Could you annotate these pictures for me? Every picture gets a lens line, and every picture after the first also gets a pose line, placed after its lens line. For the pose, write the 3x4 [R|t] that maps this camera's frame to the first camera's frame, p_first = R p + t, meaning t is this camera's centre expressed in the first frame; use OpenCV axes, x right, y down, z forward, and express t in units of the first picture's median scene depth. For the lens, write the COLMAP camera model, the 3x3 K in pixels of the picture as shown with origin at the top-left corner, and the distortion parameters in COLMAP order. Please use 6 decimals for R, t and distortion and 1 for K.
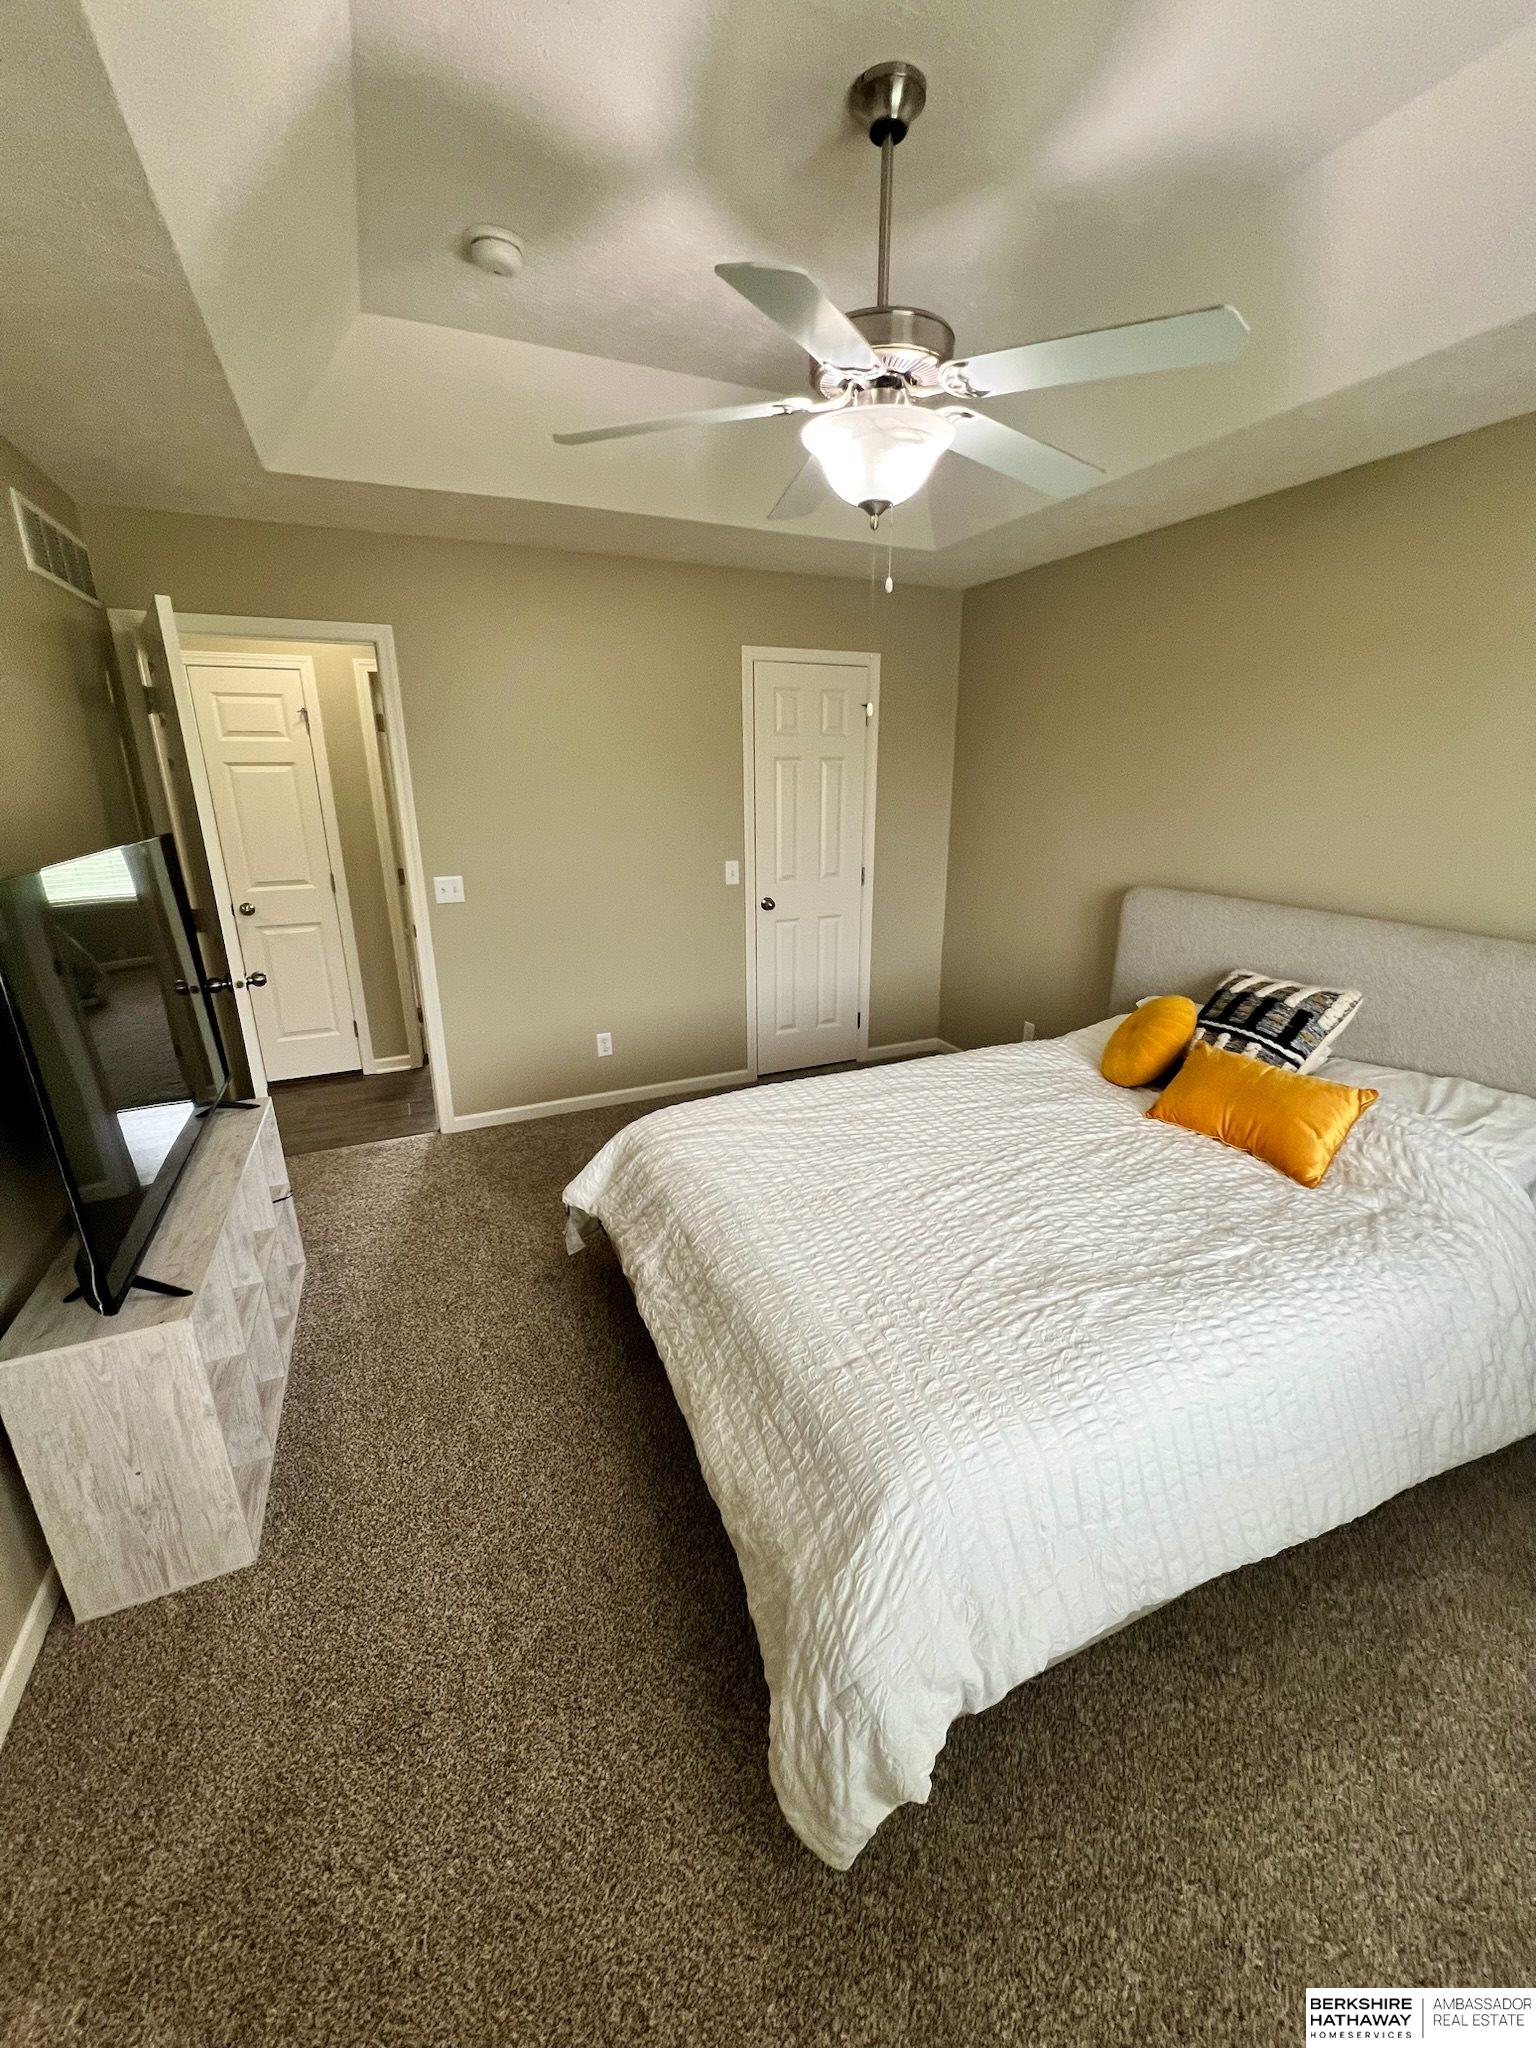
lens RADIAL K [[819.7, 0, 771.0], [0, 819.7, 1025.0], [0, 0, 1]] dist [-0.000745, 0.001082]
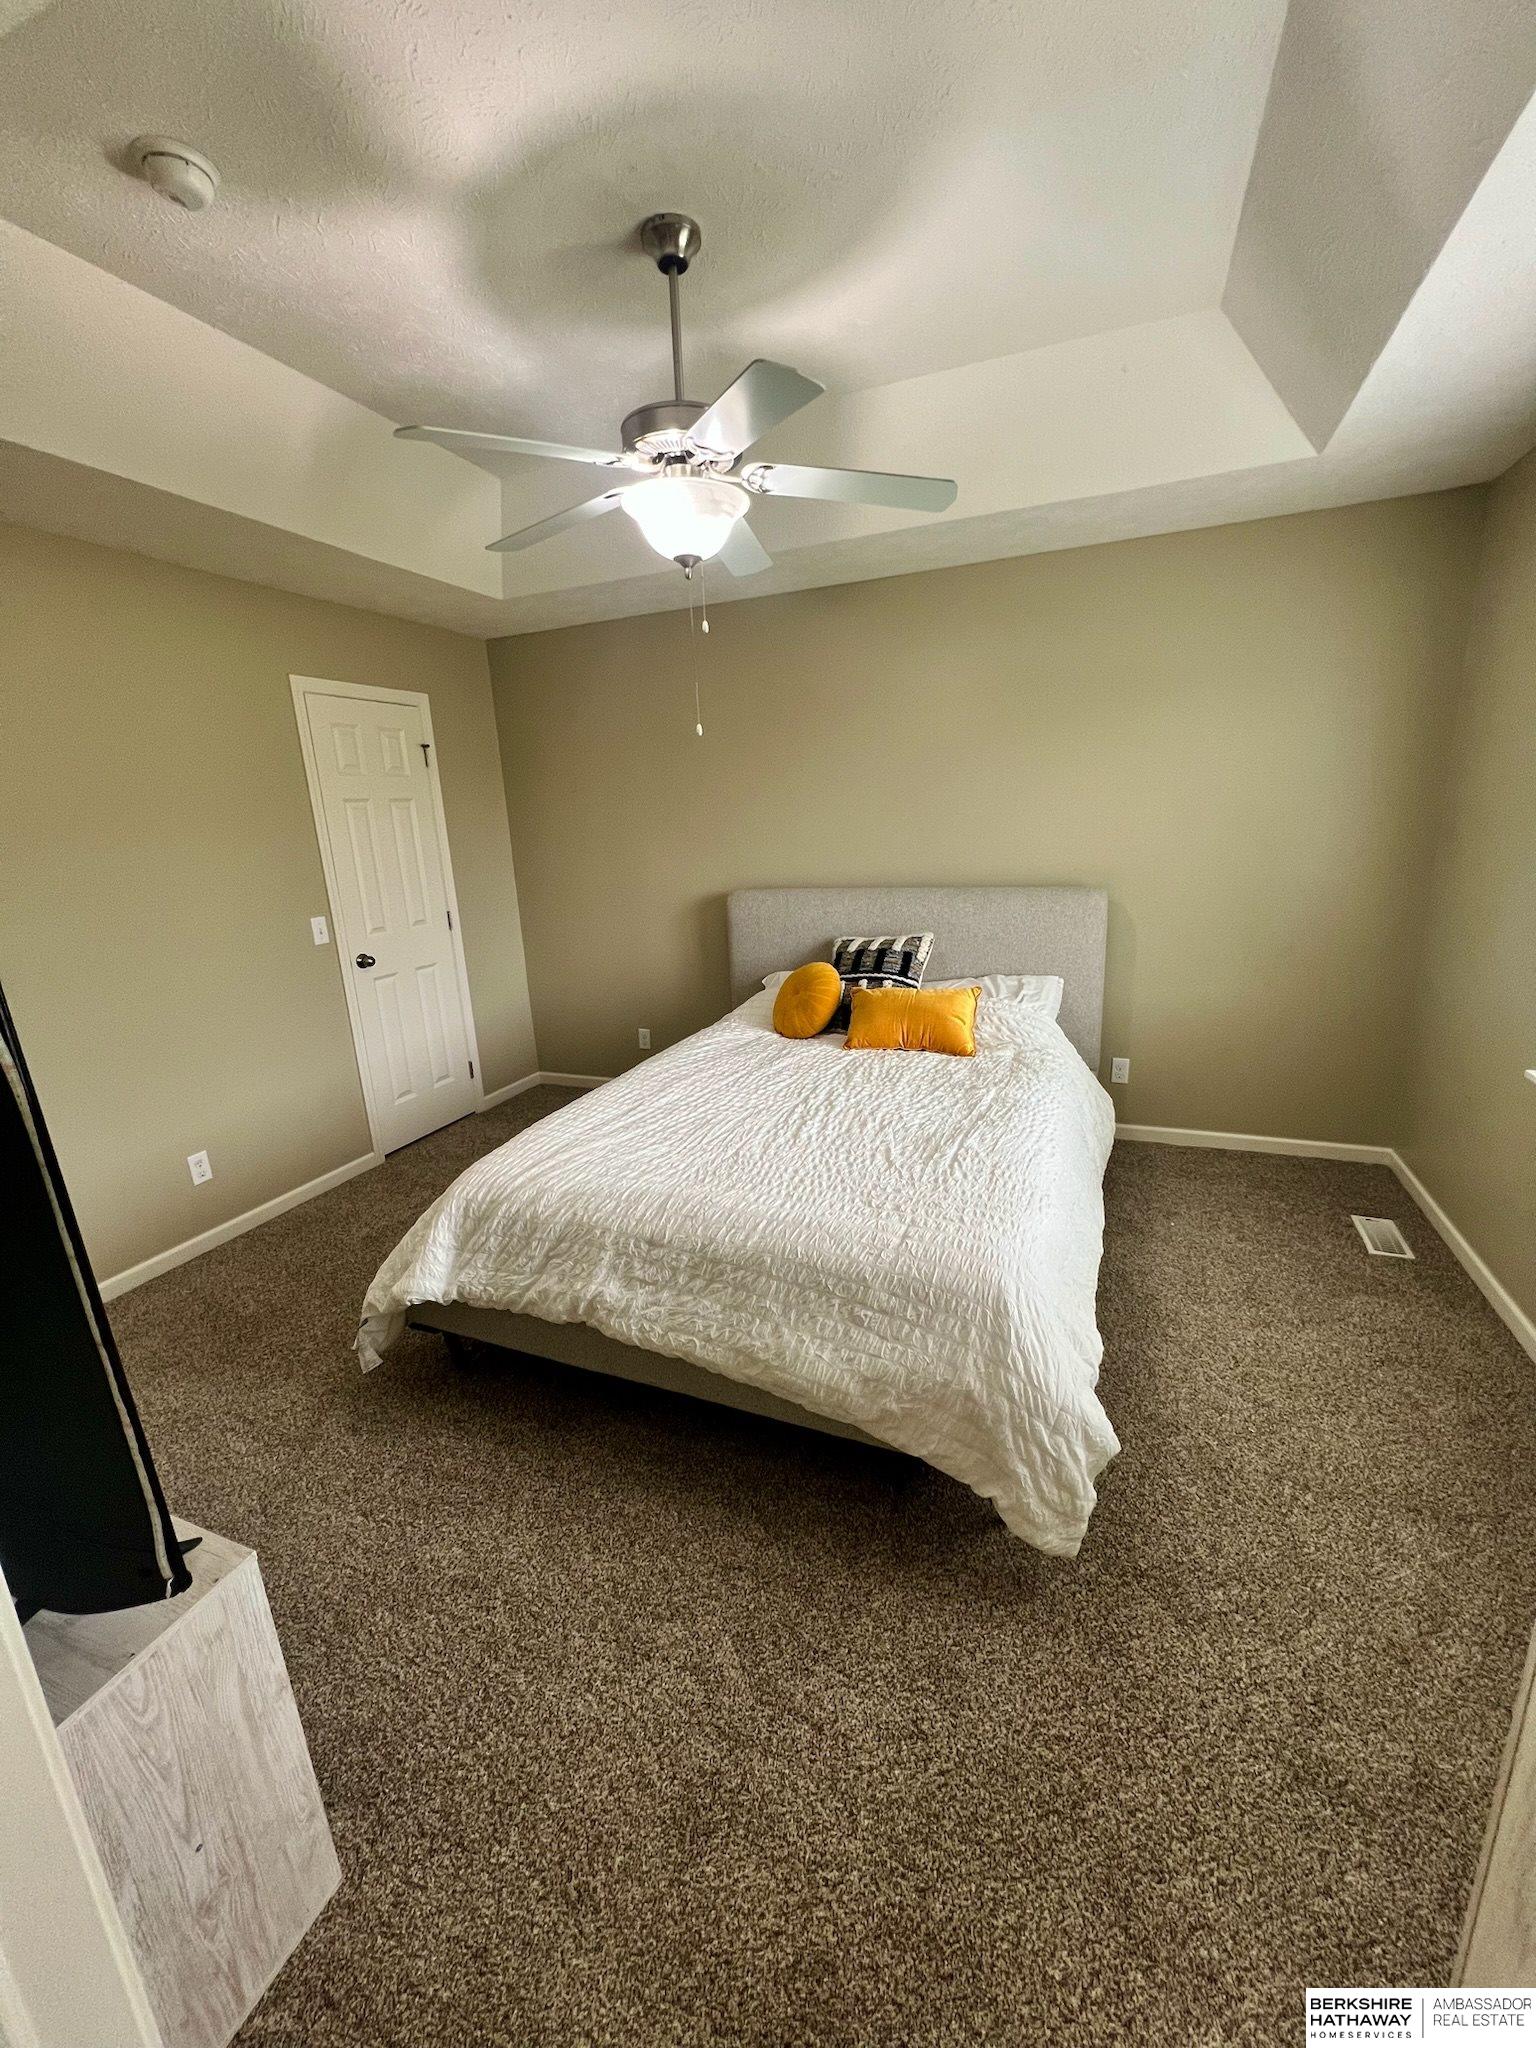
lens RADIAL K [[819.7, 0, 775.1], [0, 819.7, 1025.6], [0, 0, 1]] dist [-0.000745, 0.001082]
pose [[0.721398, -0.202368, 0.662293, -0.534654], [0.247337, 0.968566, 0.026541, 0.013713], [-0.646846, 0.144663, 0.748775, 0.097991]]
